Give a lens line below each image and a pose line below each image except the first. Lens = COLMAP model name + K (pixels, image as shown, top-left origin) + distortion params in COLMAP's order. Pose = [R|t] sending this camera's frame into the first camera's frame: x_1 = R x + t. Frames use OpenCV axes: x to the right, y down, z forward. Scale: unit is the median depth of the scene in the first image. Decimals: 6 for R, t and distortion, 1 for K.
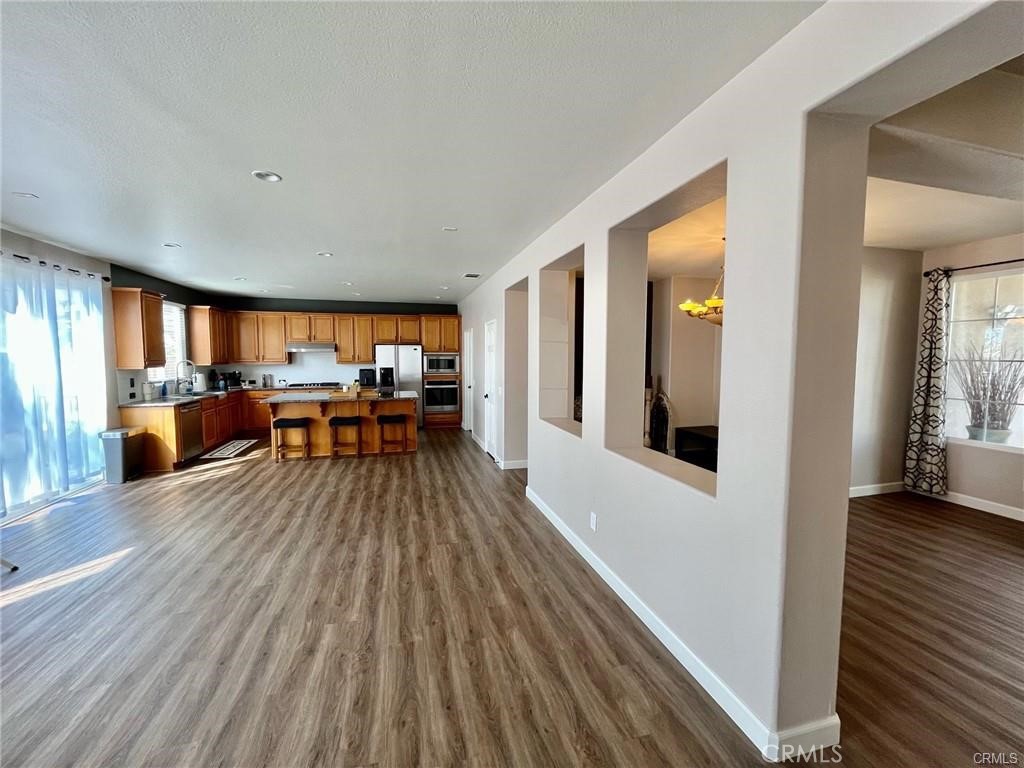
lens RADIAL K [[415.0, 0, 512.0], [0, 415.0, 383.7], [0, 0, 1]] dist [-0.001302, -0.000003]
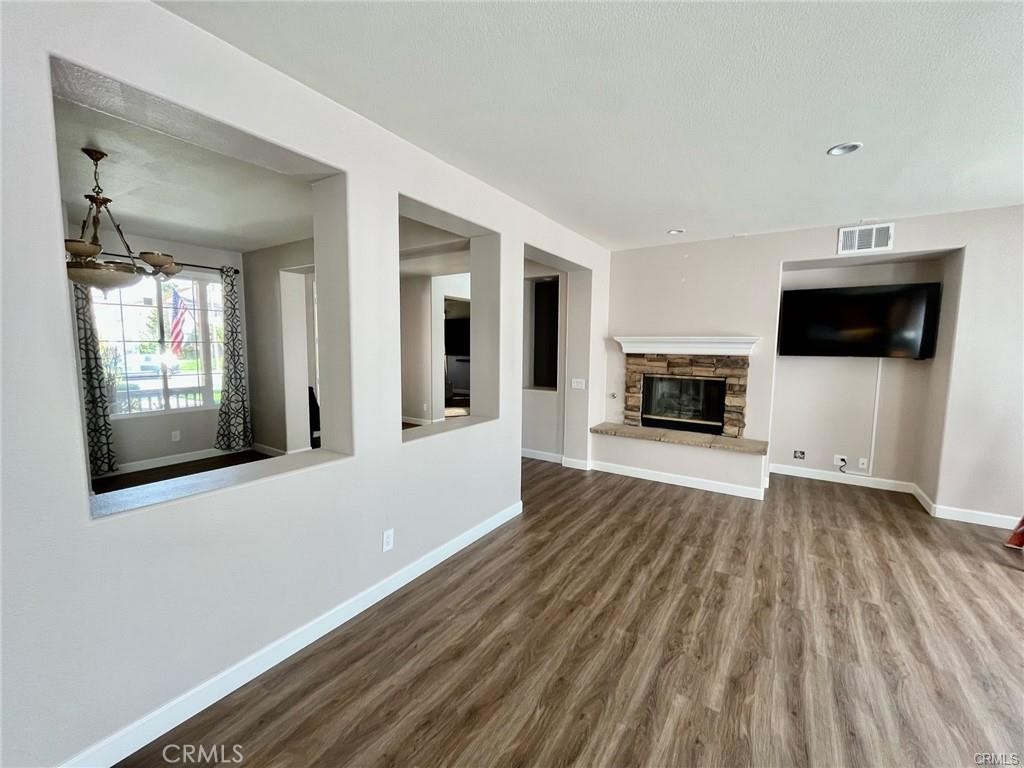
lens RADIAL K [[415.0, 0, 511.3], [0, 415.0, 383.6], [0, 0, 1]] dist [-0.001302, -0.000003]
pose [[-0.656446, -0.083216, 0.749769, -0.595671], [0.038535, 0.988900, 0.143496, -0.088986], [-0.753388, 0.123090, -0.645953, 1.407944]]
